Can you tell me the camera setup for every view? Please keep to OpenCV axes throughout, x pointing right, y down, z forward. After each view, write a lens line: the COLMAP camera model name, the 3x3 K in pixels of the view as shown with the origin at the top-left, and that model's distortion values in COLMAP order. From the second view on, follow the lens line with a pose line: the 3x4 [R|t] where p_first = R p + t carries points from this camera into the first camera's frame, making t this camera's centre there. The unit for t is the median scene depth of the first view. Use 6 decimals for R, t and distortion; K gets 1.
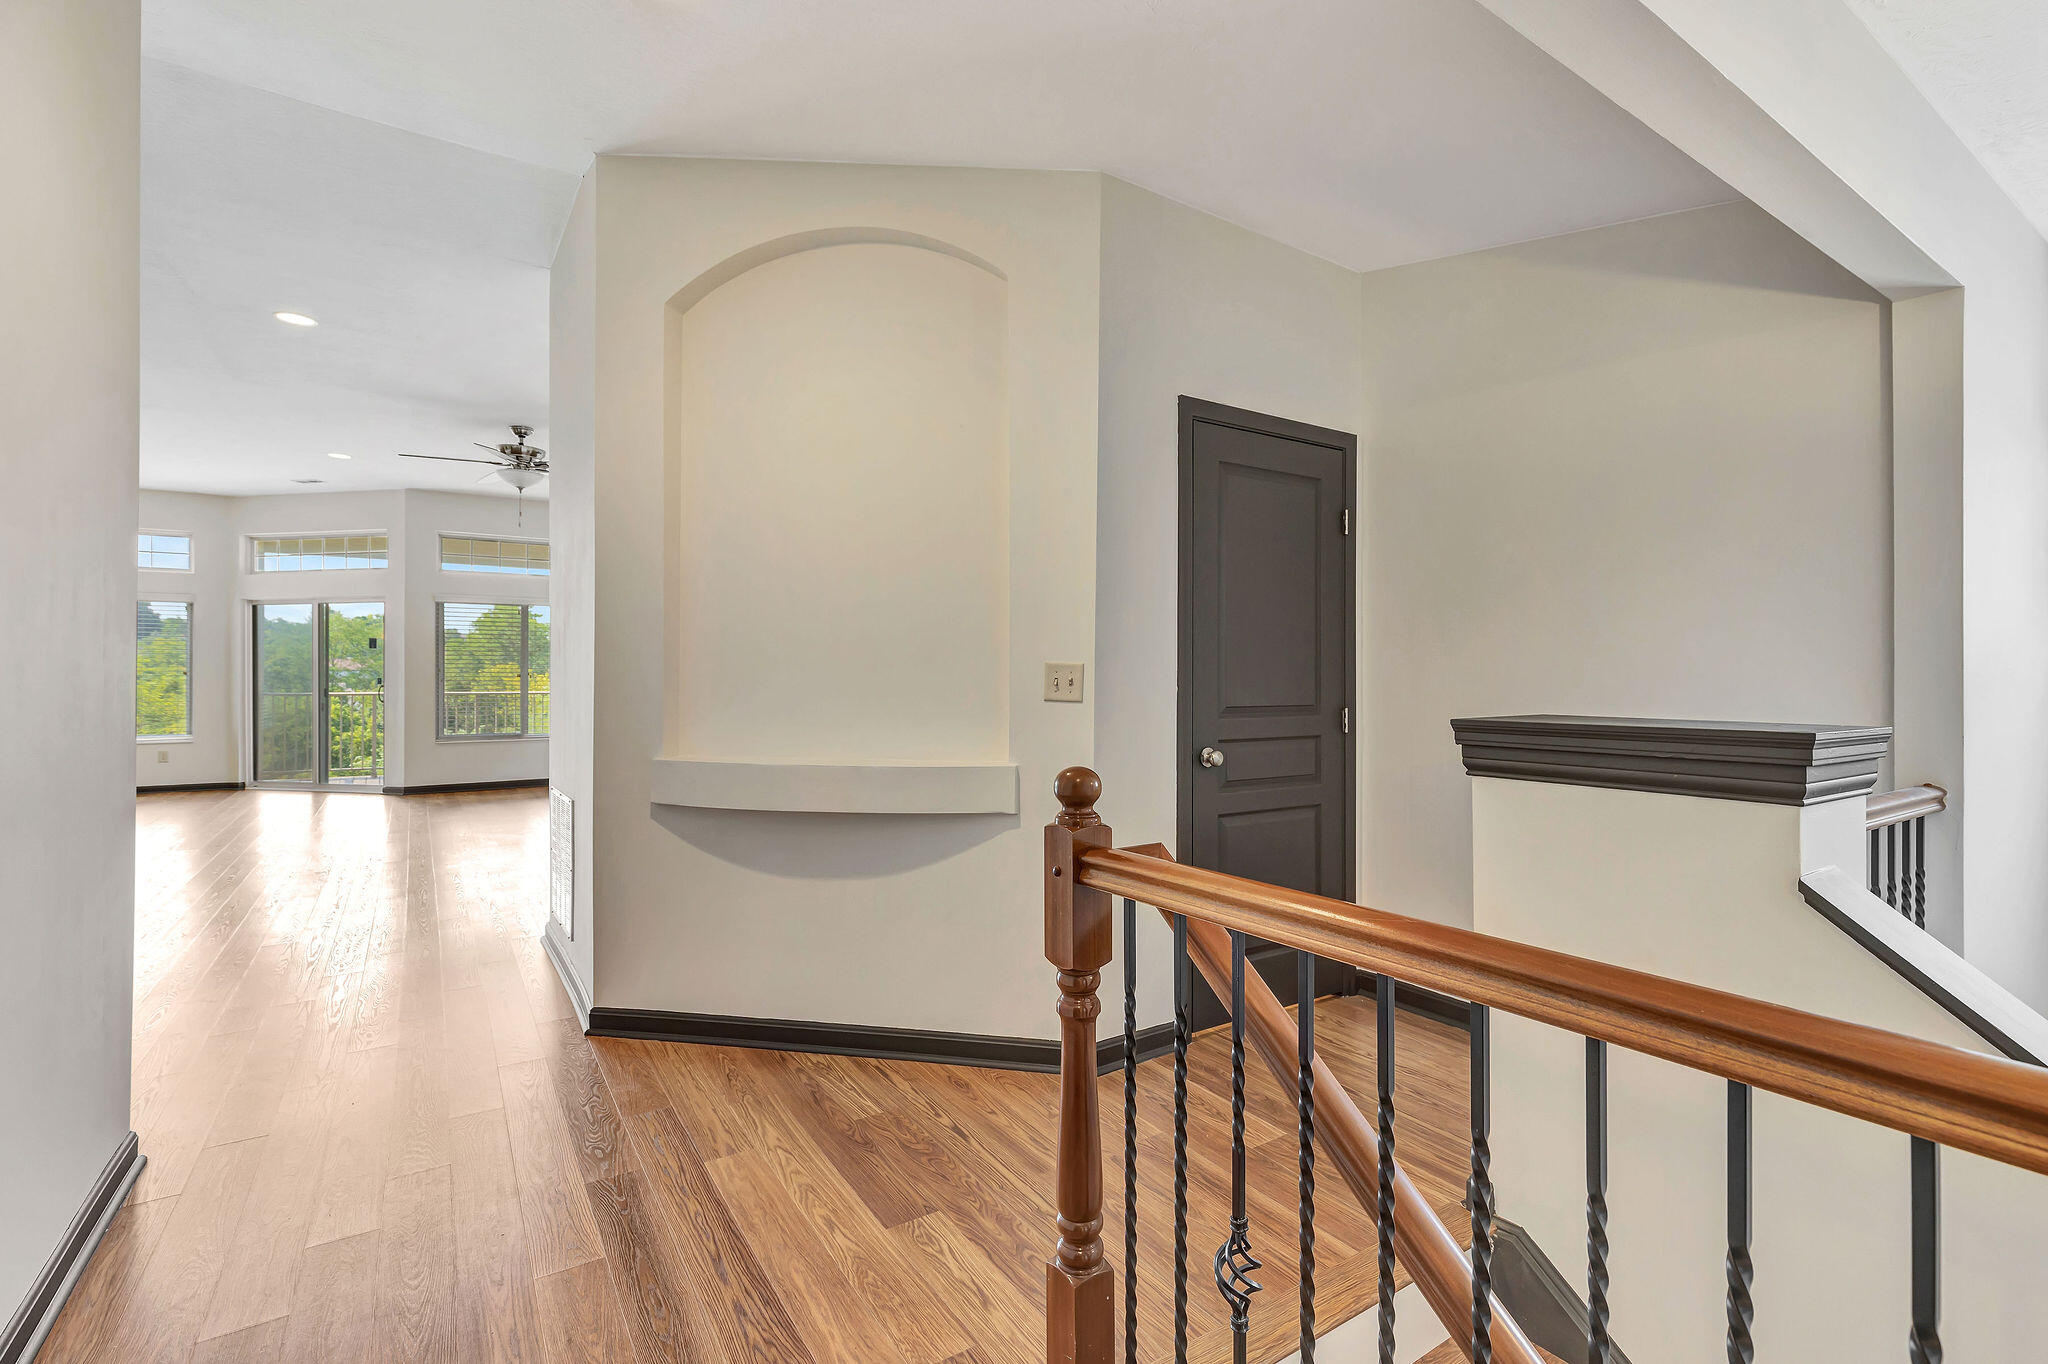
lens RADIAL K [[919.9, 0, 1025.6], [0, 919.9, 677.2], [0, 0, 1]] dist [-0.009517, -0.000487]
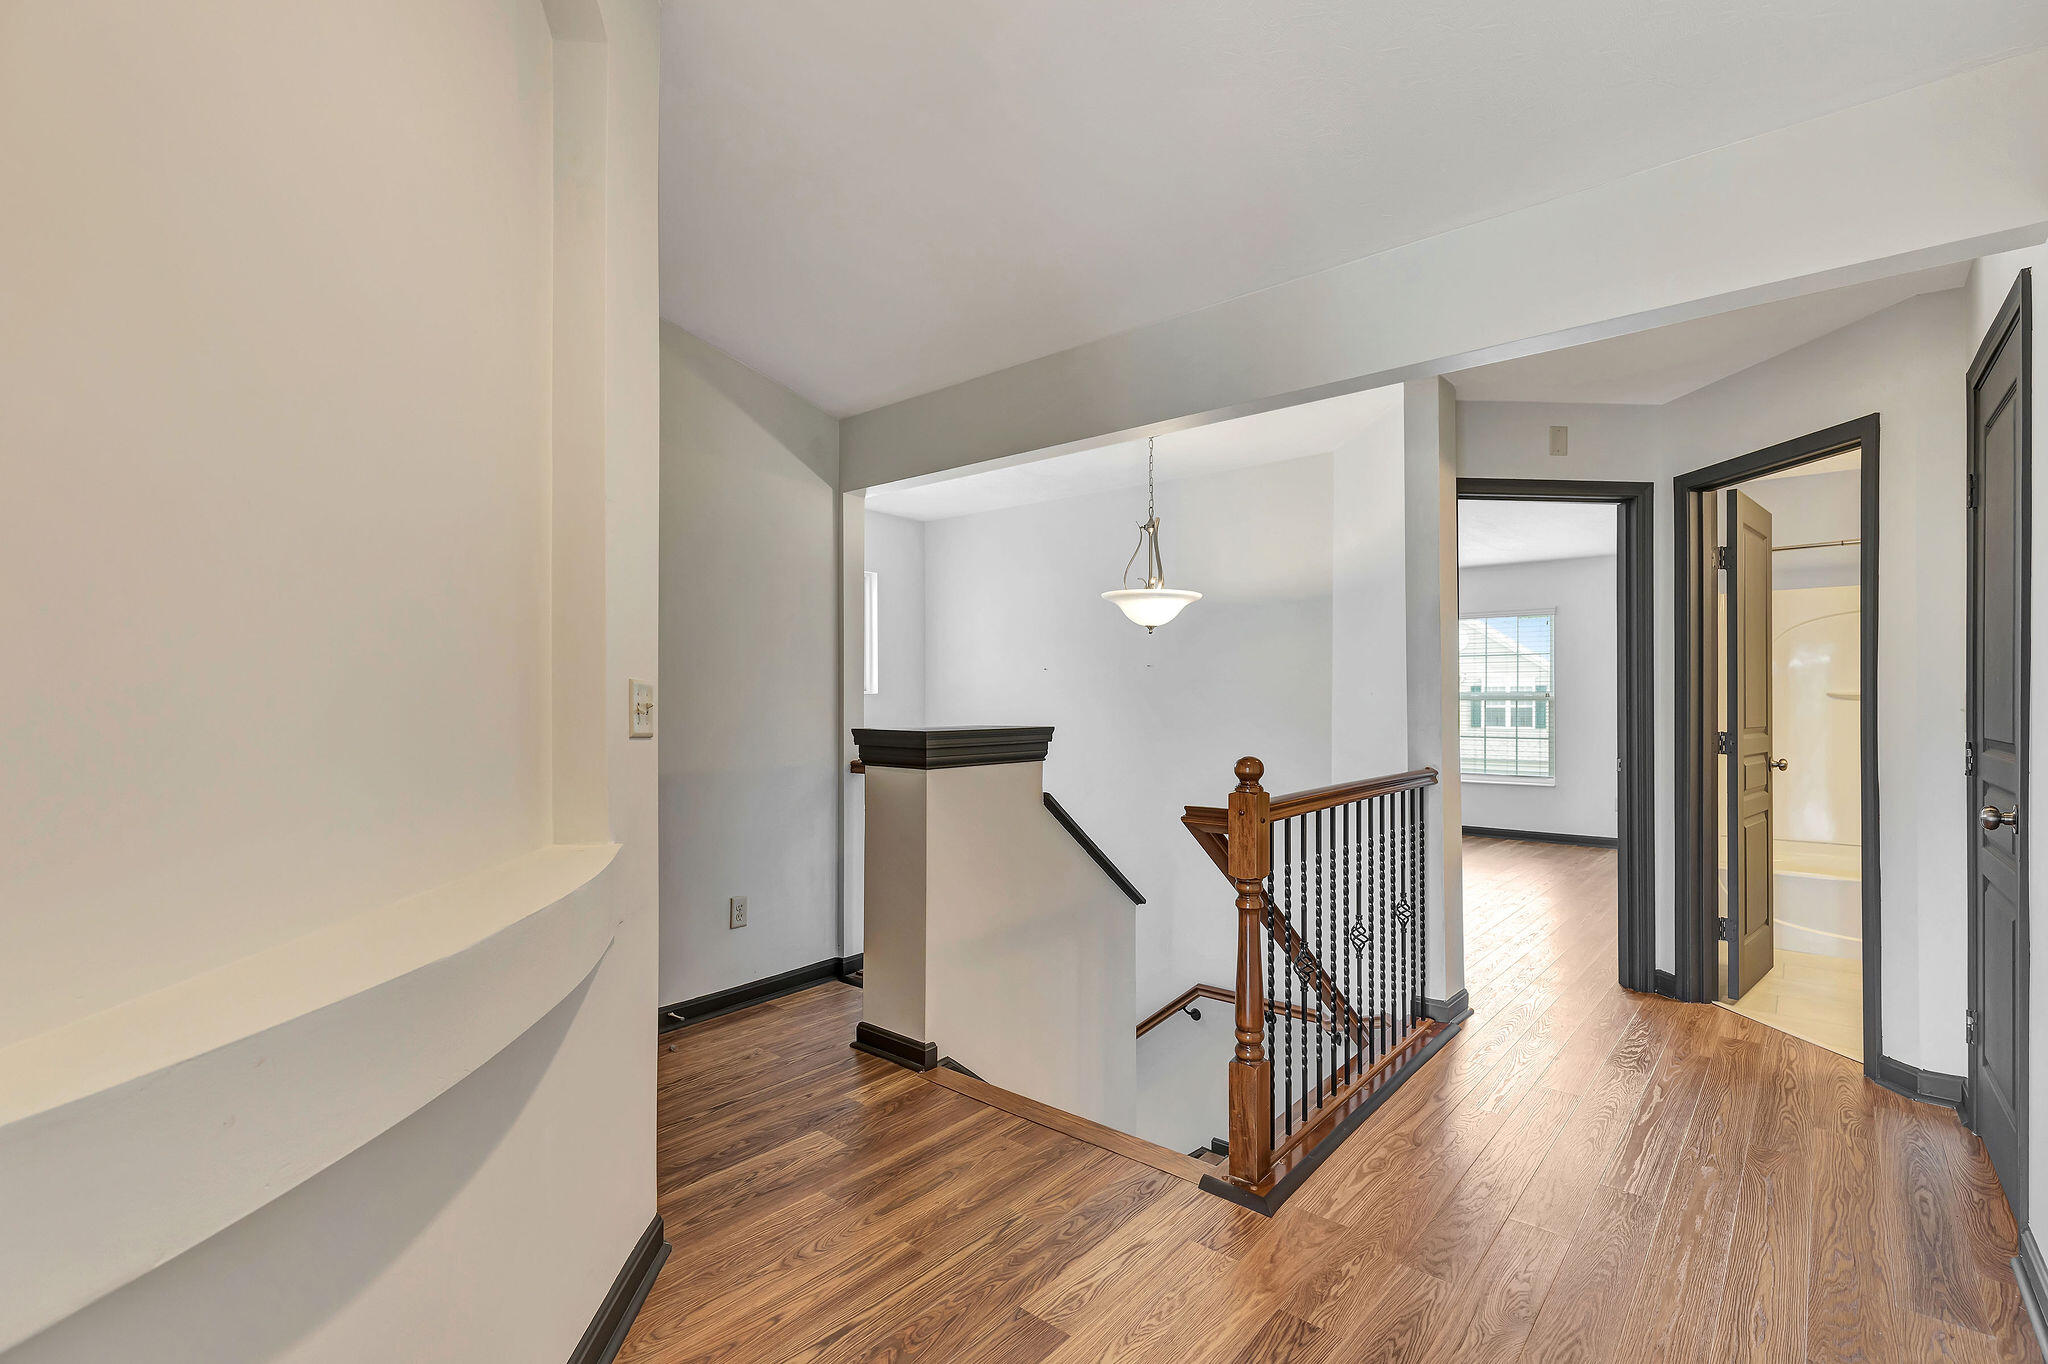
lens RADIAL K [[922.9, 0, 1033.0], [0, 922.9, 688.3], [0, 0, 1]] dist [0.005205, -0.000118]
pose [[-0.285804, 0.017730, 0.958124, -1.064095], [0.008832, 0.999835, -0.015868, 0.003126], [-0.958247, 0.003927, -0.285913, 1.374949]]
